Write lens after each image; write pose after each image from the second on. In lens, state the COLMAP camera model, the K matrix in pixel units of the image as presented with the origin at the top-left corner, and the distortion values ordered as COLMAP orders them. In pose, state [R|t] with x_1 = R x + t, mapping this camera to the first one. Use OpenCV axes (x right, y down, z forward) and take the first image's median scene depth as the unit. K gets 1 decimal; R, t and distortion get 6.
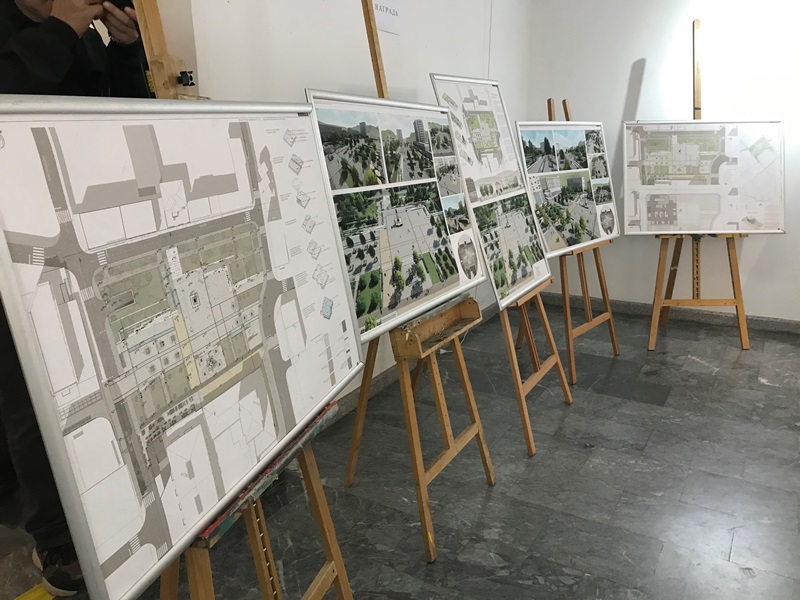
lens RADIAL K [[689.2, 0, 400.0], [0, 689.2, 300.0], [0, 0, 1]] dist [0.143505, -0.209983]
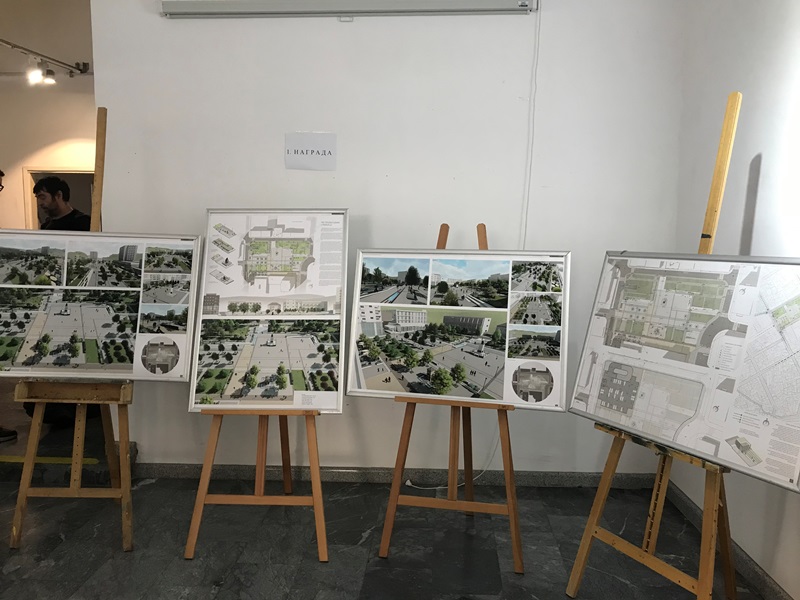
lens RADIAL K [[689.2, 0, 400.0], [0, 689.2, 300.0], [0, 0, 1]] dist [0.143505, -0.209983]
pose [[0.390740, 0.093754, -0.915714, 1.002415], [-0.229530, 0.973300, 0.001708, -0.185661], [0.891425, 0.209516, 0.401826, 0.627337]]
